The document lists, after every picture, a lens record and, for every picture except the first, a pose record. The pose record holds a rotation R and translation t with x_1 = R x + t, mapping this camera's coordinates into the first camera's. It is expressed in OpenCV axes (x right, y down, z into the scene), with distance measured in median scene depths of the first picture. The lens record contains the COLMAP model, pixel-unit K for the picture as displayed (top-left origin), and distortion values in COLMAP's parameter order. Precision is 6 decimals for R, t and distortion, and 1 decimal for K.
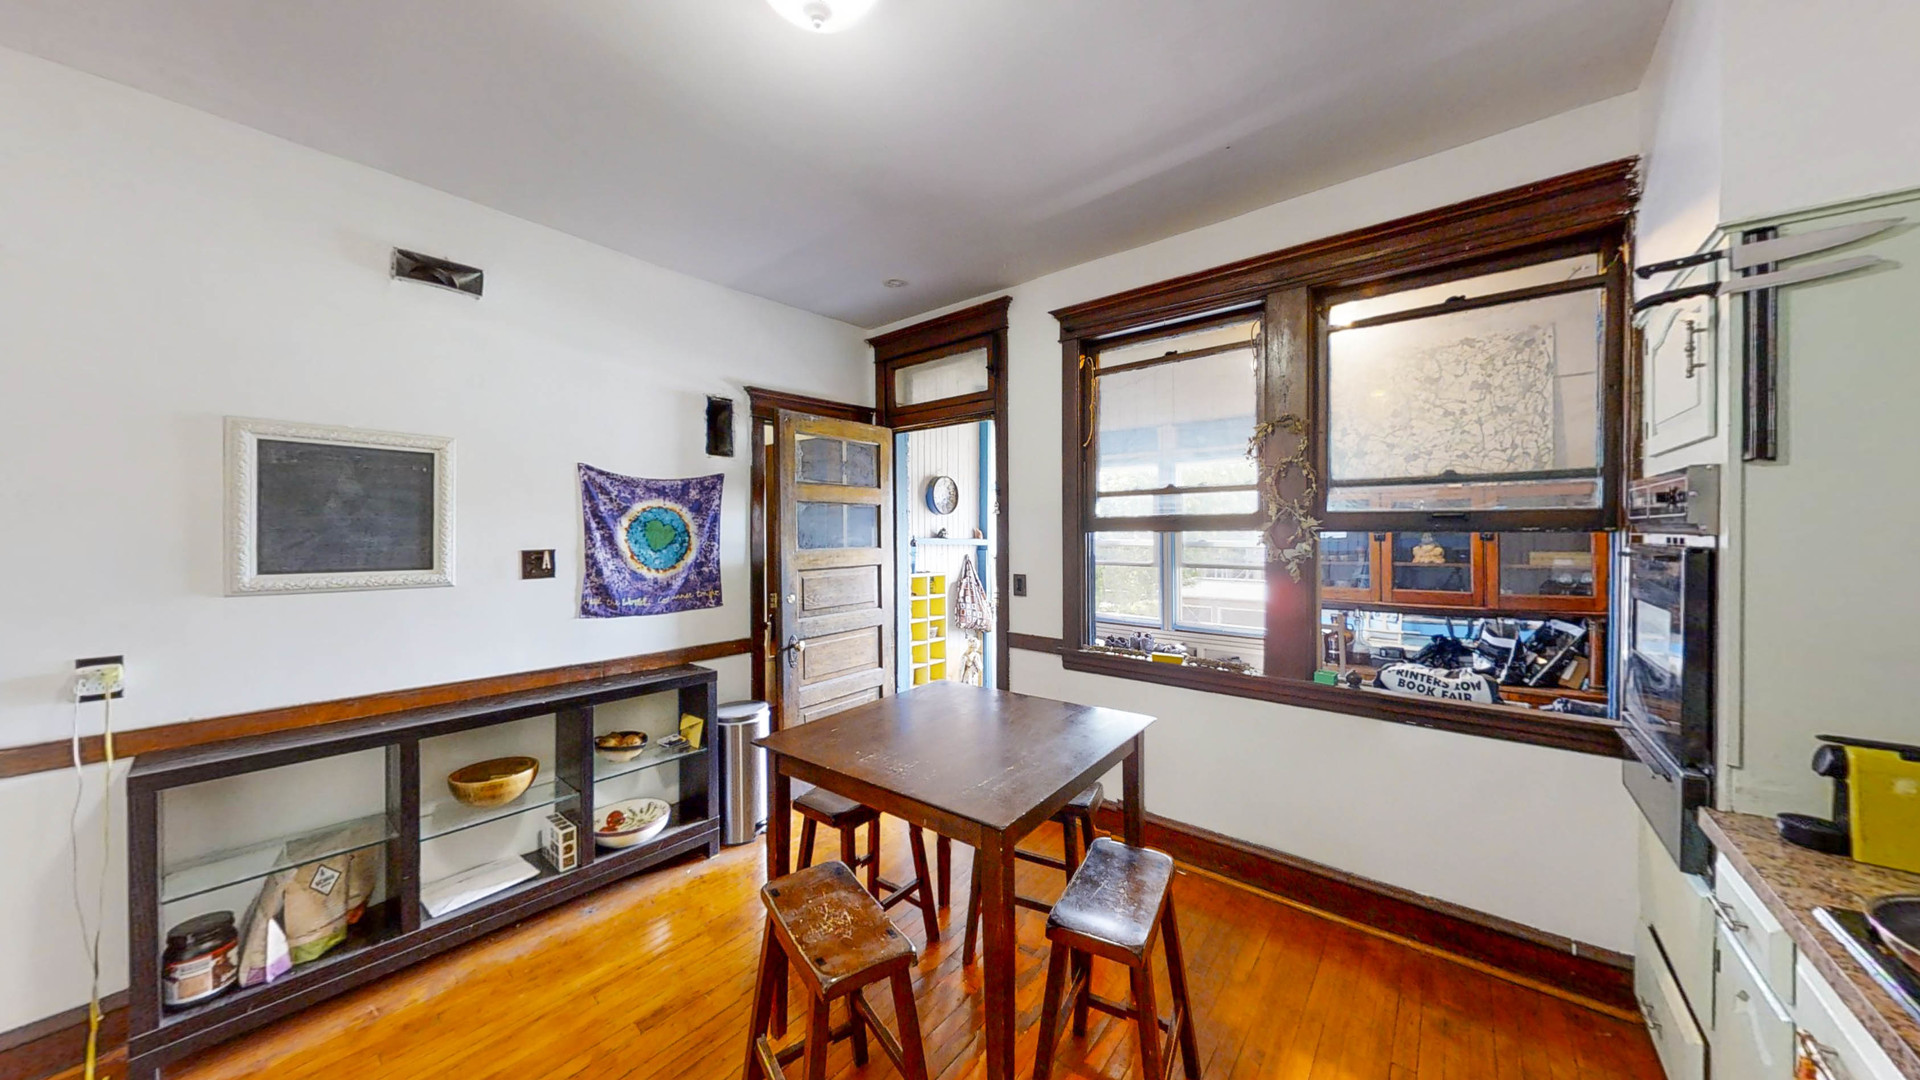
lens RADIAL K [[593.8, 0, 956.4], [0, 593.8, 532.0], [0, 0, 1]] dist [0.010548, 0.000018]
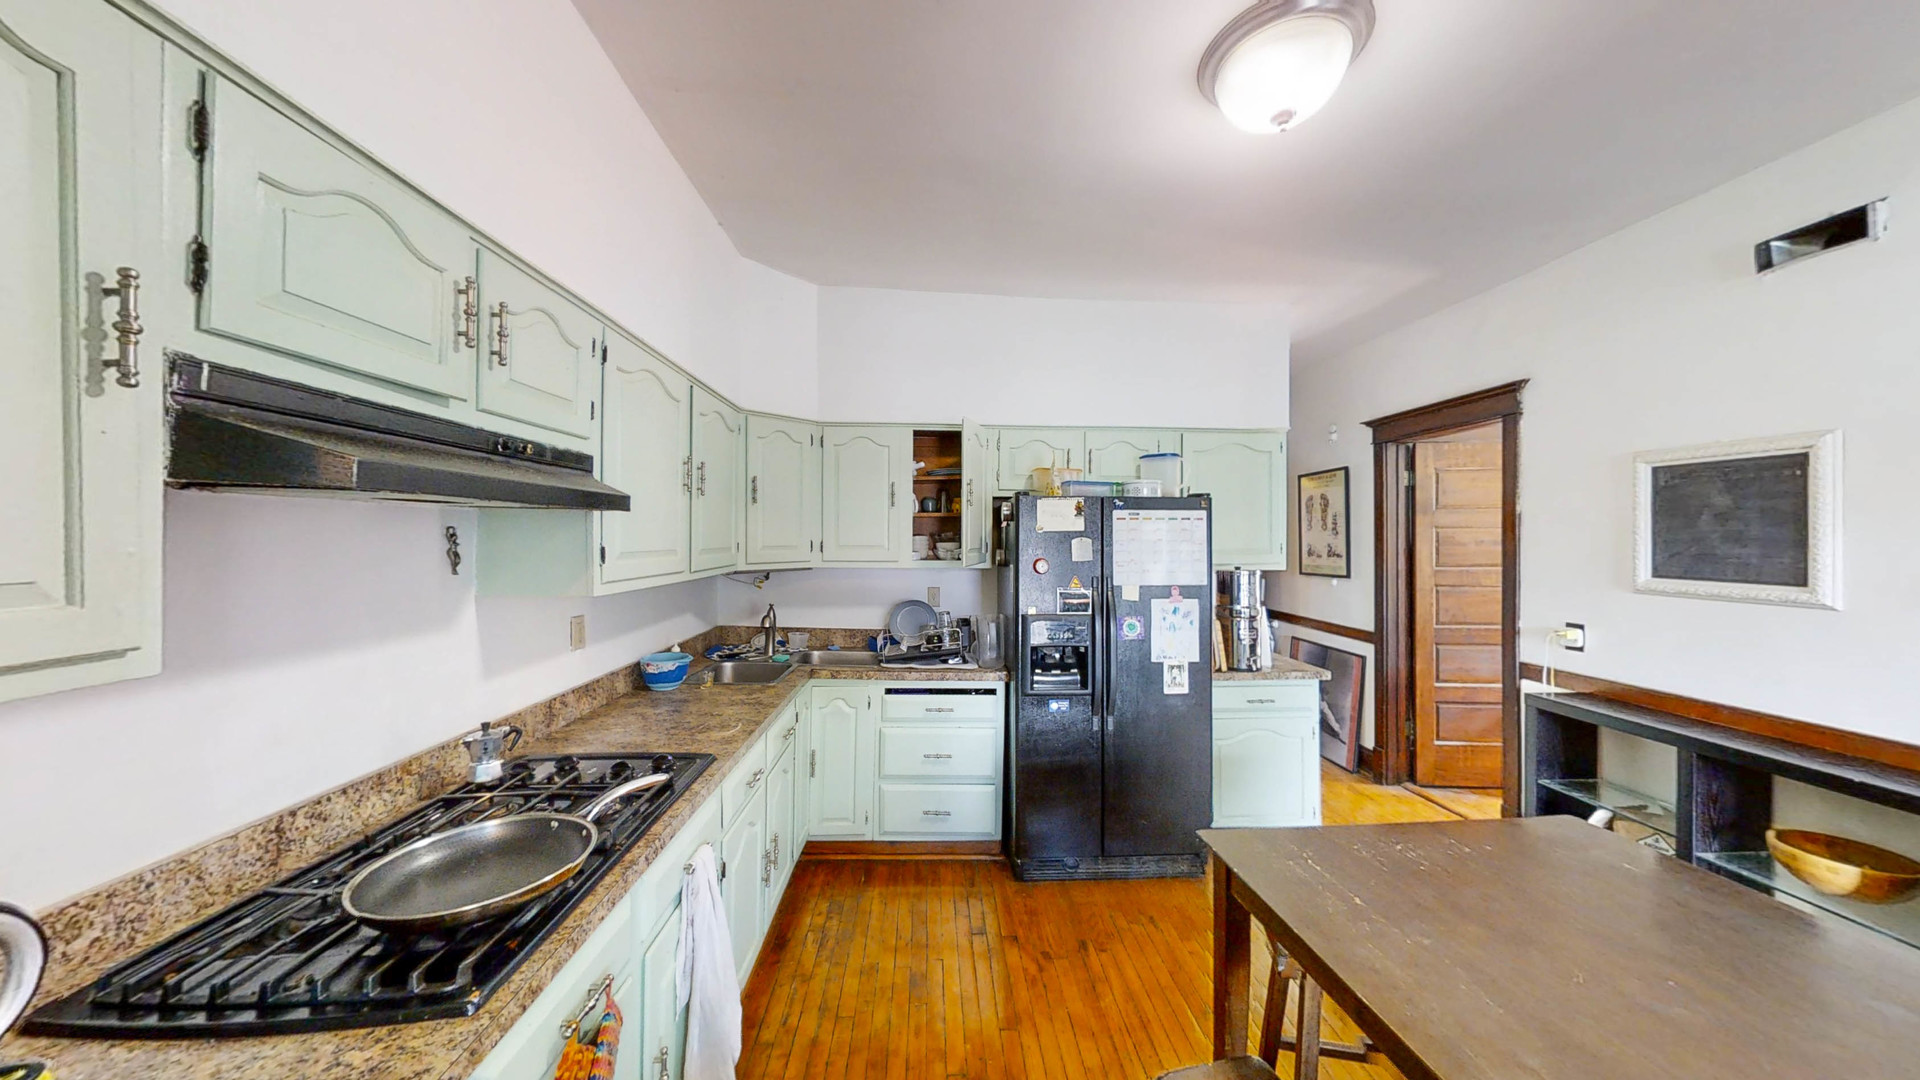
lens RADIAL K [[593.8, 0, 949.0], [0, 593.8, 539.4], [0, 0, 1]] dist [0.010548, 0.000018]
pose [[-0.738937, -0.011284, -0.673680, 0.660503], [-0.014893, 0.999889, -0.000413, 0.013426], [0.673610, 0.009728, -0.739023, 0.856527]]
